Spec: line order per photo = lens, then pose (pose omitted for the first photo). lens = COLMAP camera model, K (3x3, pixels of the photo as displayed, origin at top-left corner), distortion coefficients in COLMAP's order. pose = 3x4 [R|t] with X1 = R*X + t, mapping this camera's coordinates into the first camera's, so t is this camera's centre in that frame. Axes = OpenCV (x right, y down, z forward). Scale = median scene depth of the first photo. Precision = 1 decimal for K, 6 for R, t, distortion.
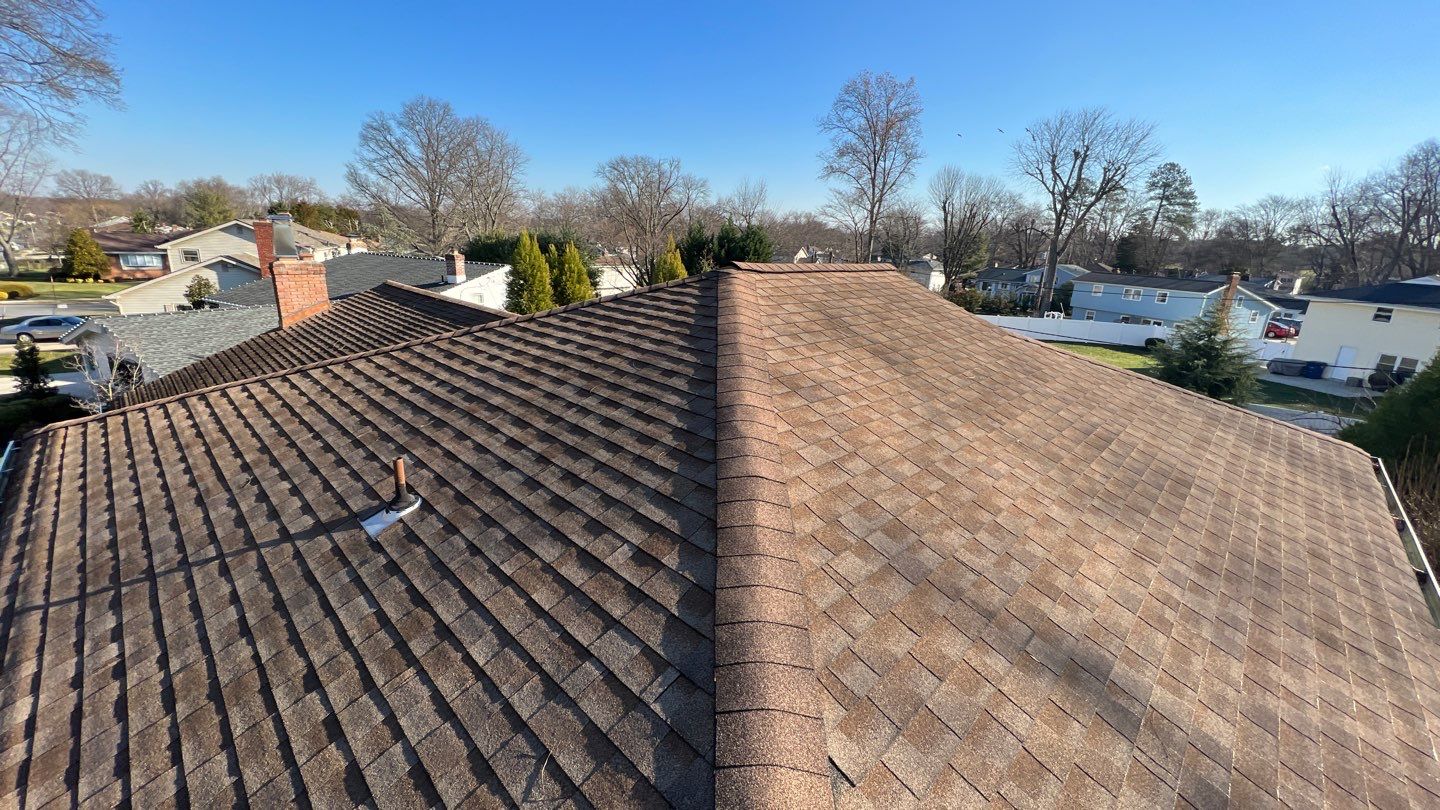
lens RADIAL K [[573.7, 0, 717.8], [0, 573.7, 402.7], [0, 0, 1]] dist [-0.001412, 0.000102]
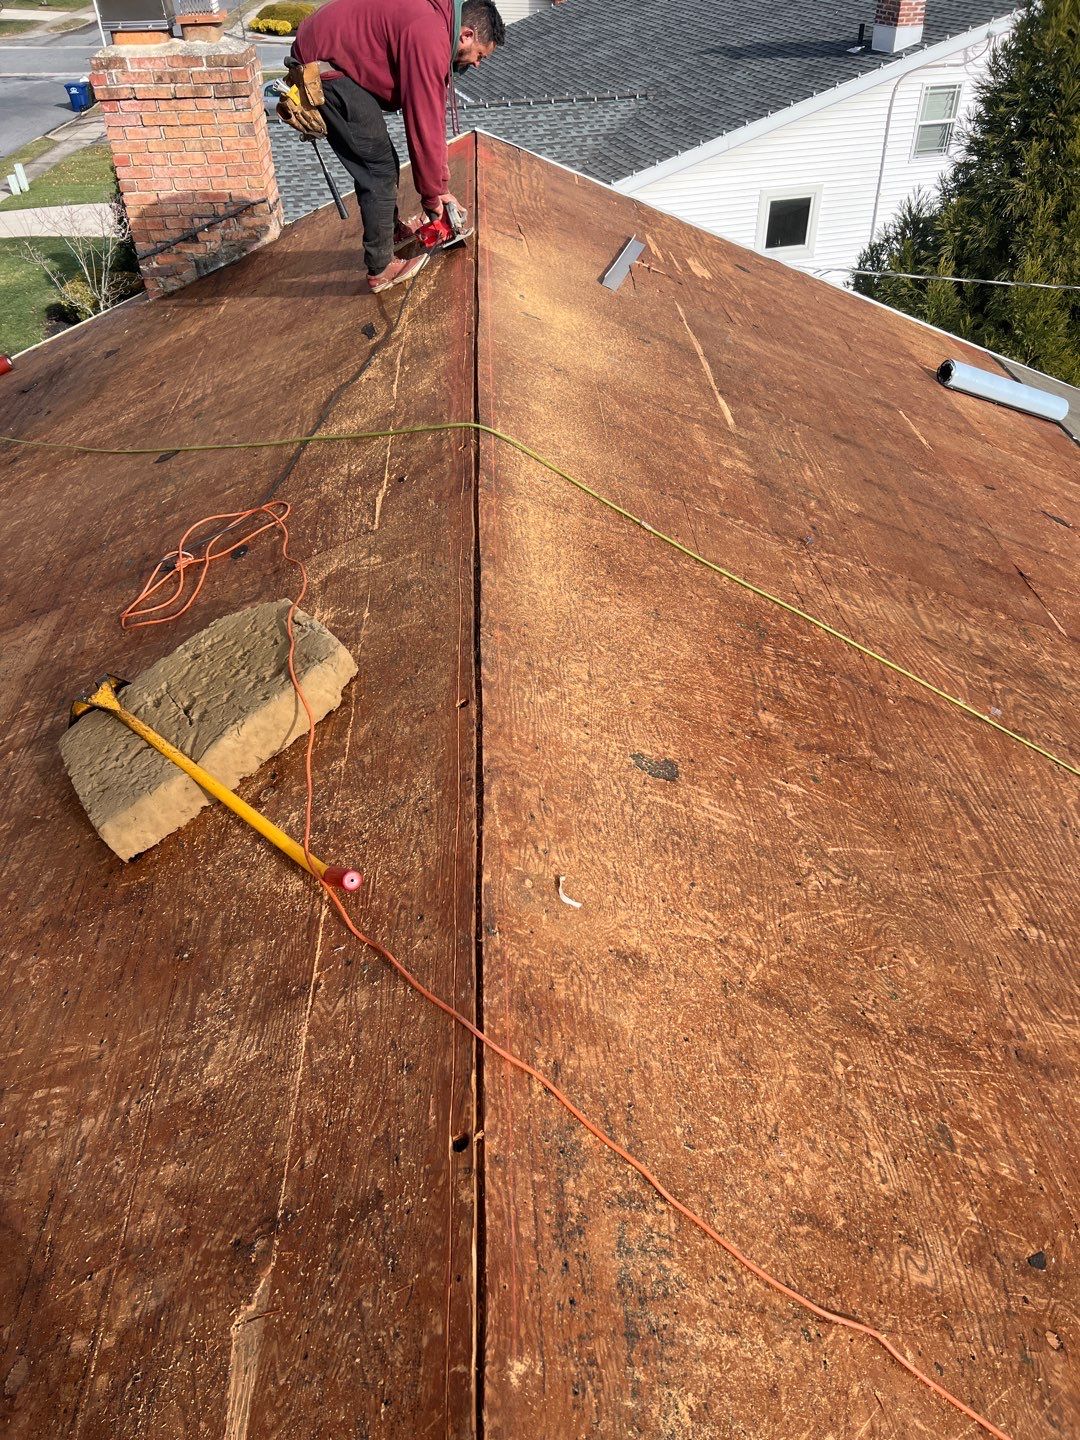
lens RADIAL K [[1075.8, 0, 547.0], [0, 1075.8, 732.7], [0, 0, 1]] dist [0.031678, -0.032789]
pose [[0.731181, 0.390037, -0.559683, -0.029212], [-0.149299, 0.892032, 0.426601, -0.032123], [0.665646, -0.228363, 0.710469, 0.108255]]
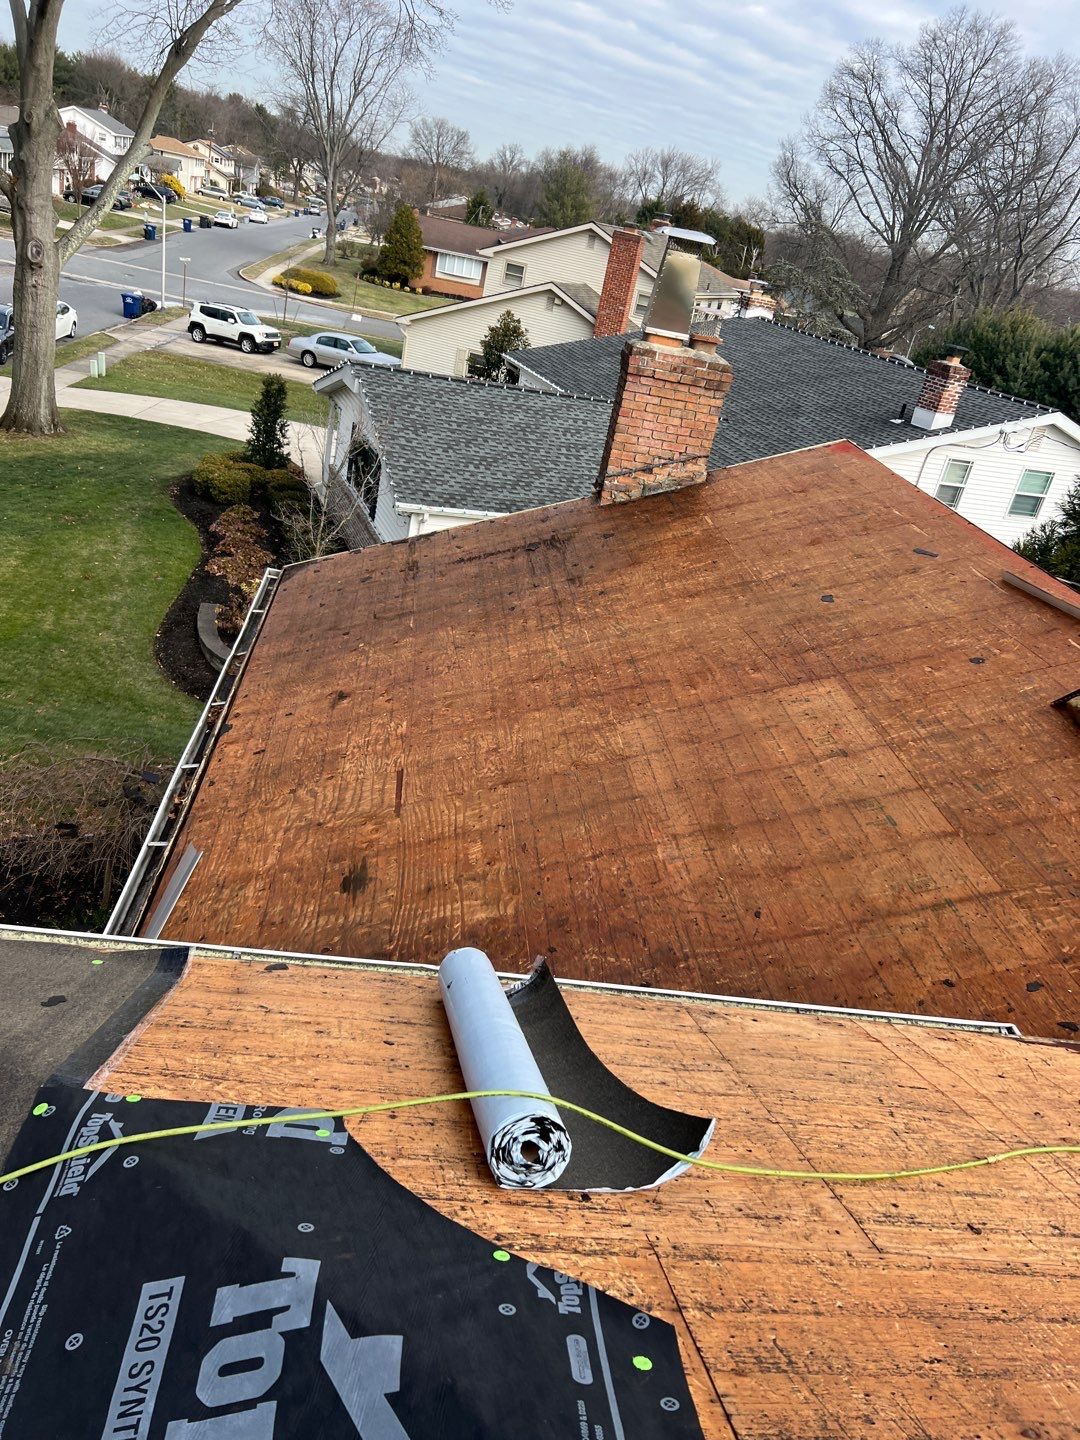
lens RADIAL K [[1075.8, 0, 538.2], [0, 1075.8, 746.7], [0, 0, 1]] dist [0.031678, -0.032789]
pose [[0.745397, 0.386439, -0.543183, -0.045774], [-0.332584, 0.921758, 0.199373, -0.016982], [0.577729, 0.032042, 0.815599, 0.052440]]
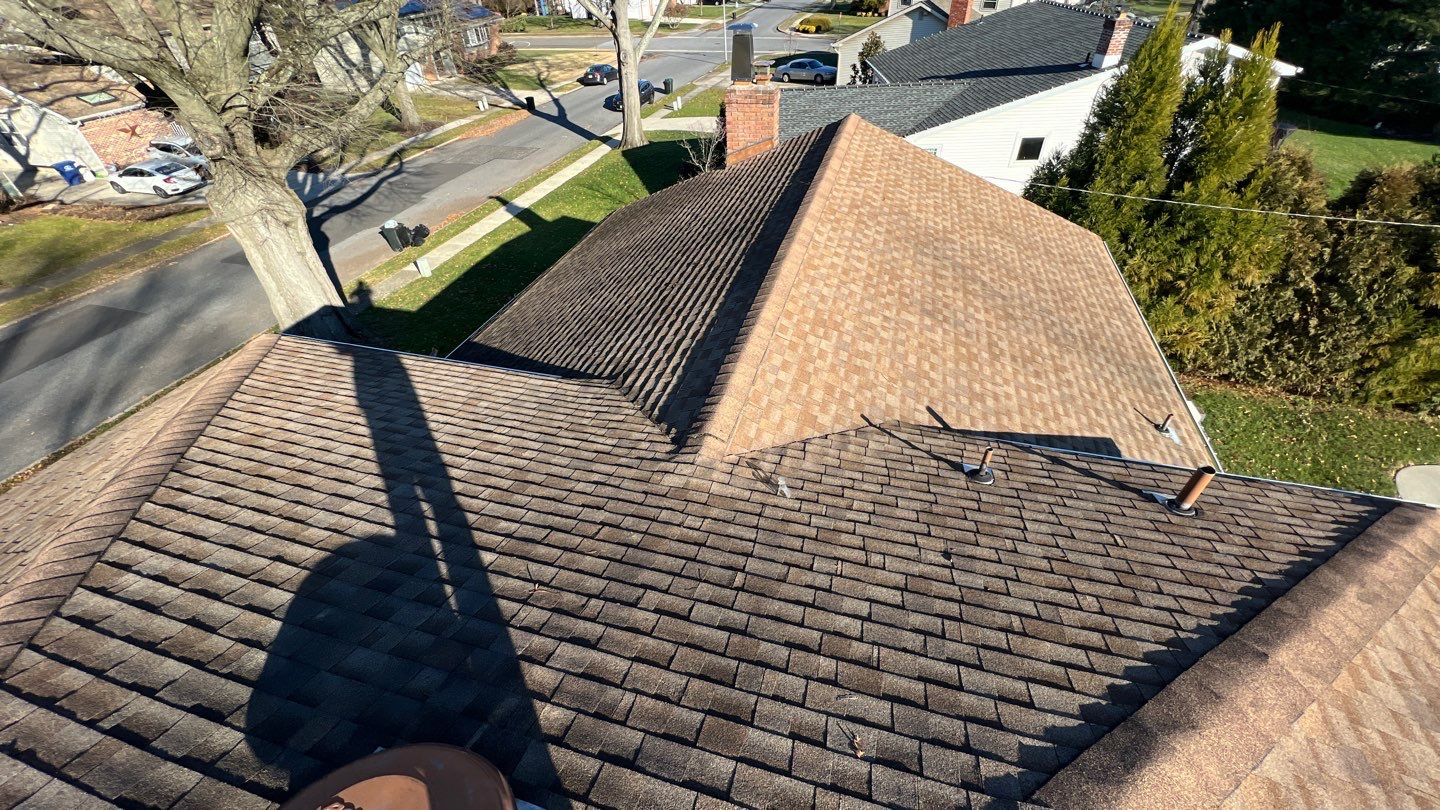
lens RADIAL K [[573.7, 0, 721.2], [0, 573.7, 403.1], [0, 0, 1]] dist [-0.001412, 0.000102]
pose [[0.465077, 0.511298, -0.722688, 0.011480], [-0.188299, 0.854801, 0.483589, -0.039474], [0.865013, -0.088825, 0.493825, 0.082730]]
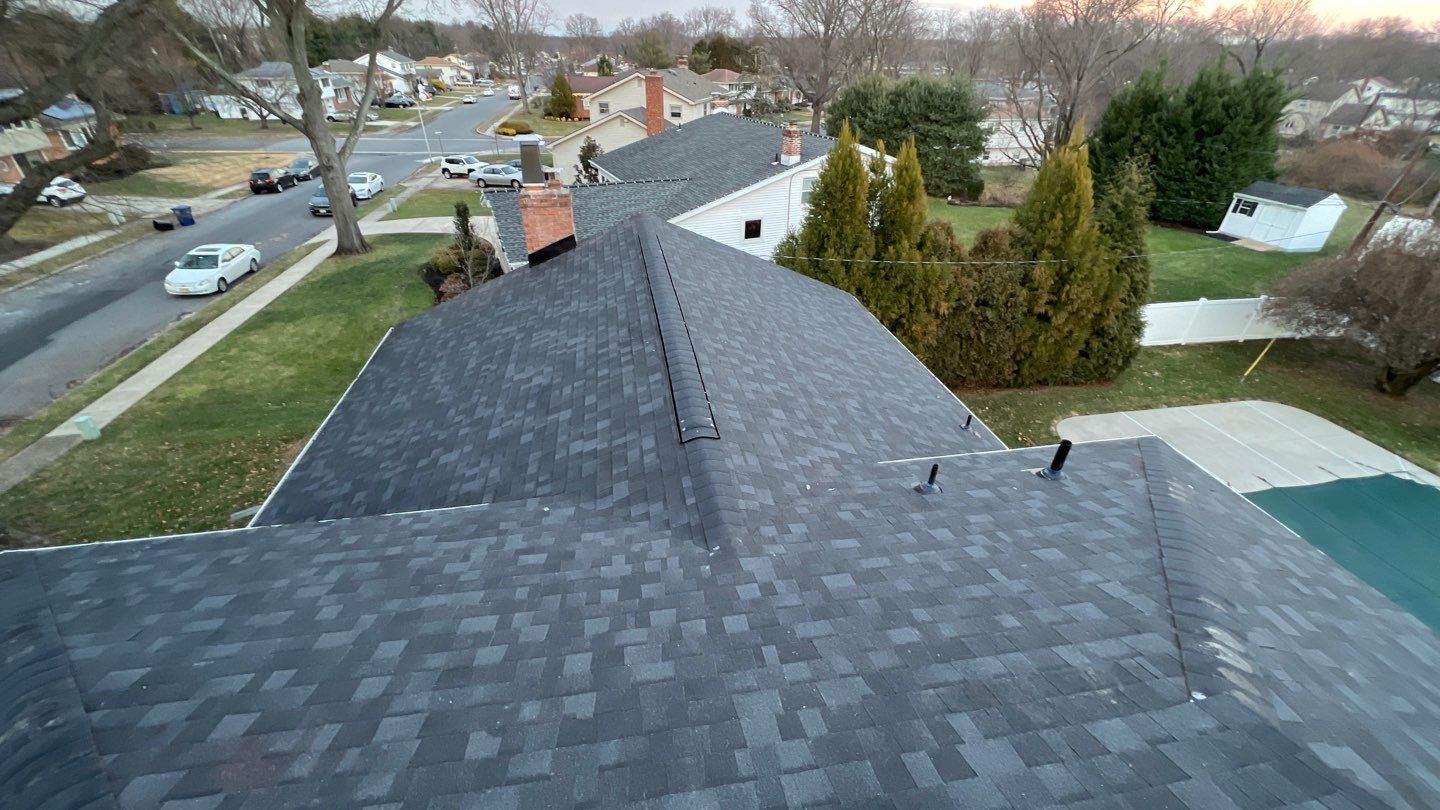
lens RADIAL K [[573.7, 0, 714.8], [0, 573.7, 402.4], [0, 0, 1]] dist [-0.001412, 0.000102]
pose [[0.809201, 0.284966, -0.513798, 0.000000], [-0.147636, 0.945066, 0.291640, -0.037507], [0.568681, -0.160140, 0.806819, 0.064816]]
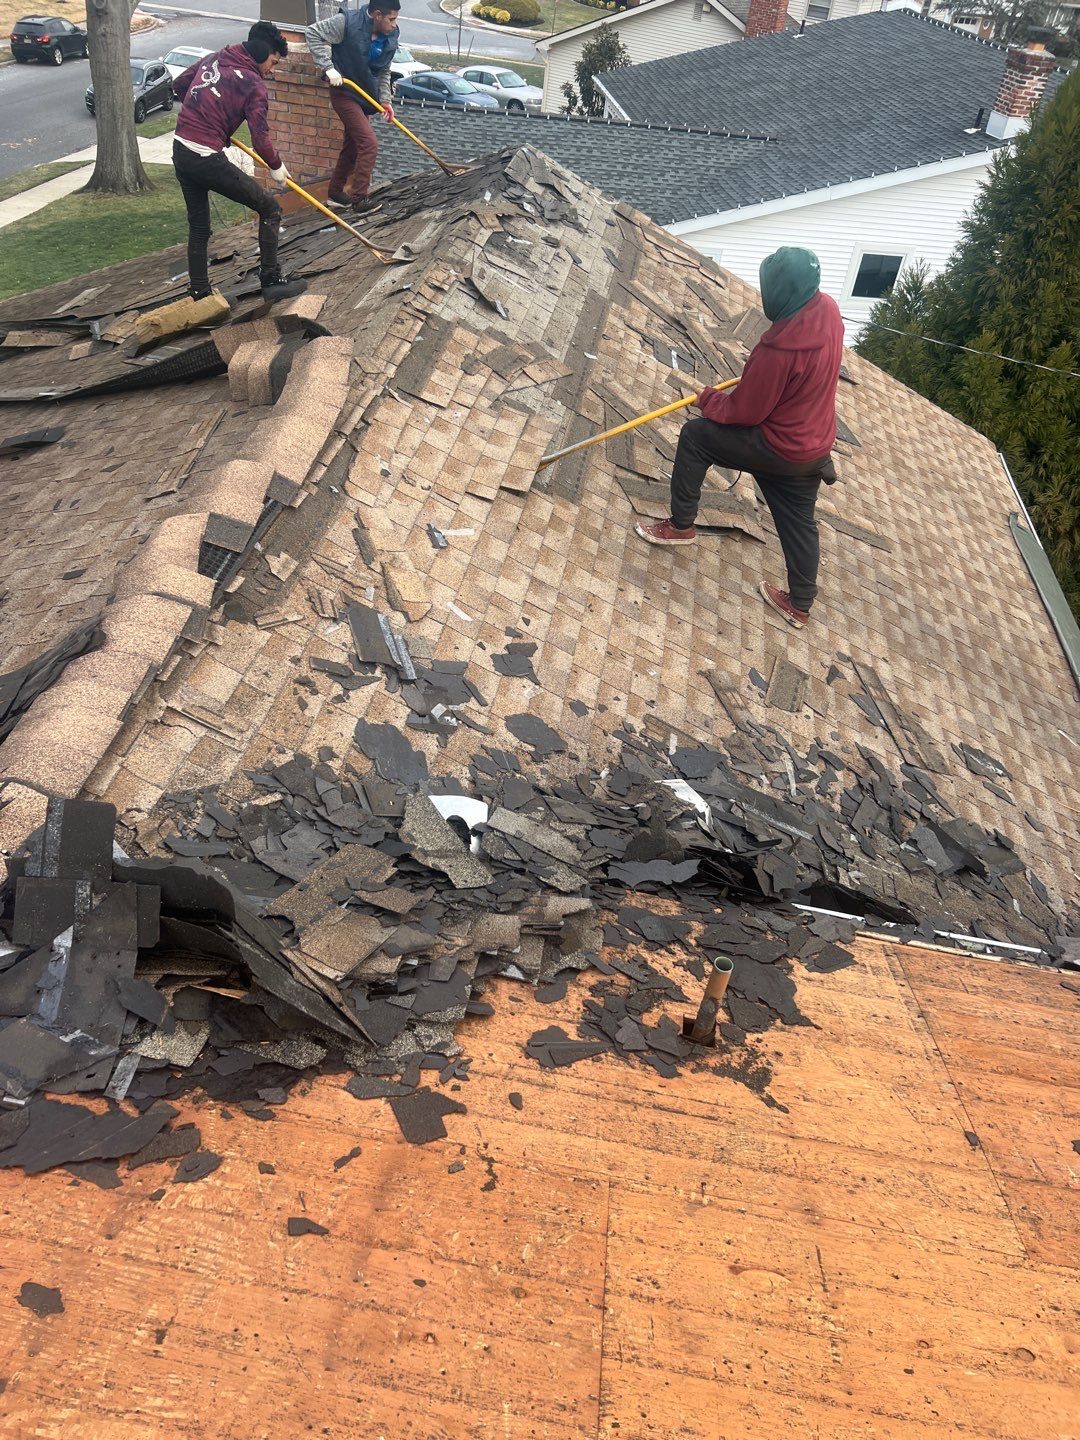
lens RADIAL K [[1075.8, 0, 535.5], [0, 1075.8, 735.5], [0, 0, 1]] dist [0.031678, -0.032789]
pose [[0.583619, 0.530276, -0.614976, 0.002454], [-0.301118, 0.844667, 0.442568, -0.035889], [0.754133, -0.073111, 0.652640, 0.099979]]
